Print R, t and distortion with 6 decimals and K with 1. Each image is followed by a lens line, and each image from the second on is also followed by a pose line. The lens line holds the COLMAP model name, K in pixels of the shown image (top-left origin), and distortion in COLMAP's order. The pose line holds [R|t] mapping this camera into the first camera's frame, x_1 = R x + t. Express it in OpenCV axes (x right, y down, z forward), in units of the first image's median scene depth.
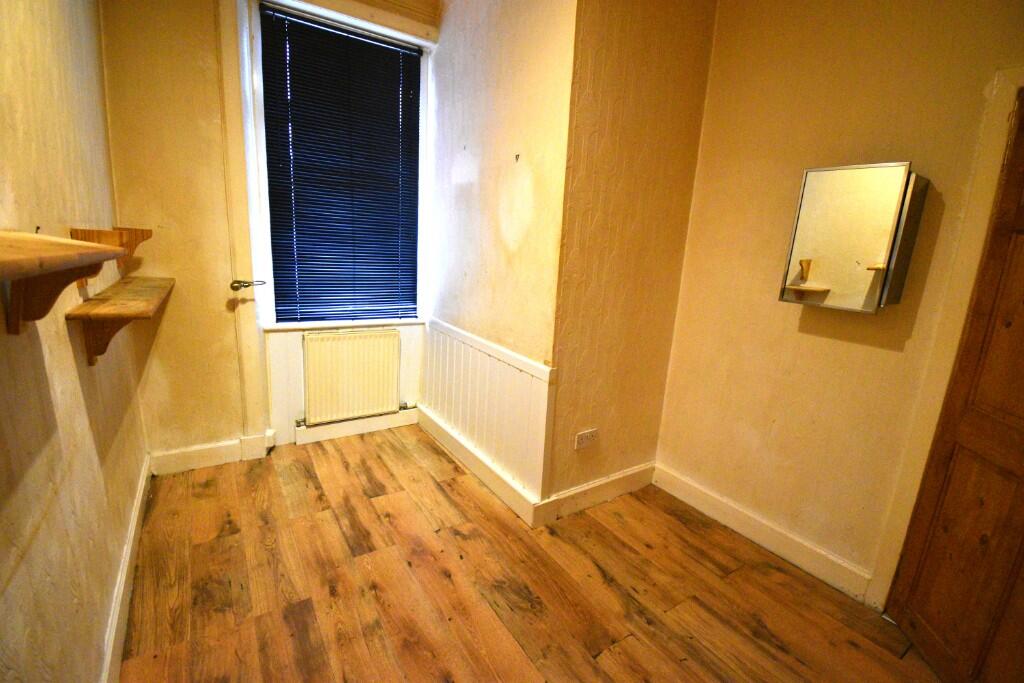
lens RADIAL K [[452.0, 0, 513.5], [0, 452.0, 345.5], [0, 0, 1]] dist [0.030437, -0.029963]
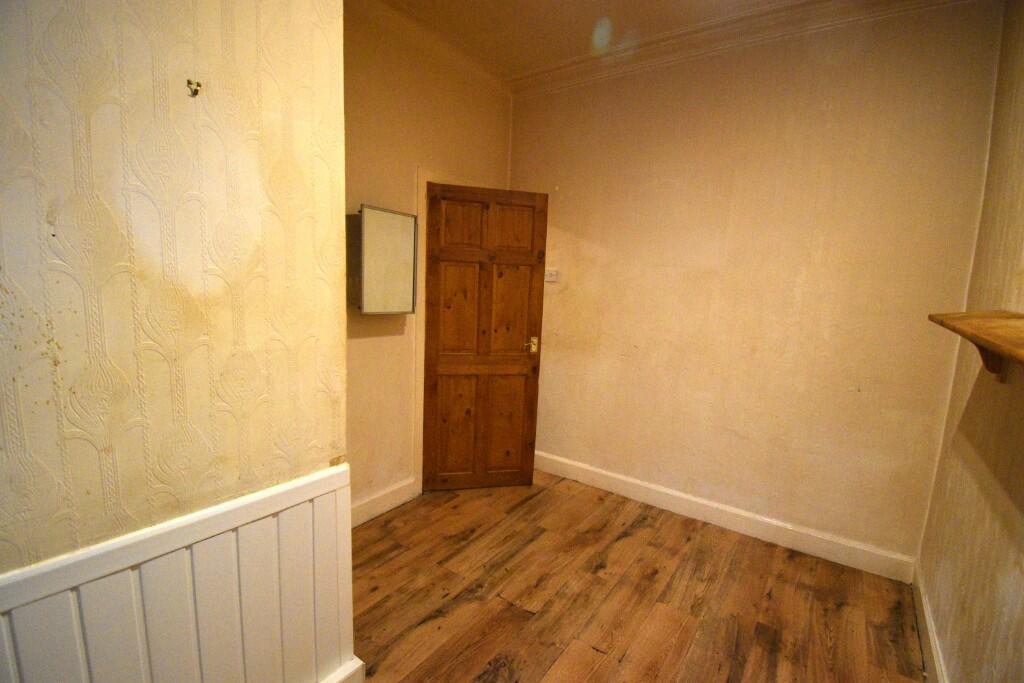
lens RADIAL K [[452.0, 0, 513.5], [0, 452.0, 345.5], [0, 0, 1]] dist [0.030437, -0.029963]
pose [[-0.351713, -0.204845, 0.913420, -0.663953], [0.144529, 0.952181, 0.269189, -0.296653], [-0.924884, 0.226693, -0.305288, 1.072688]]
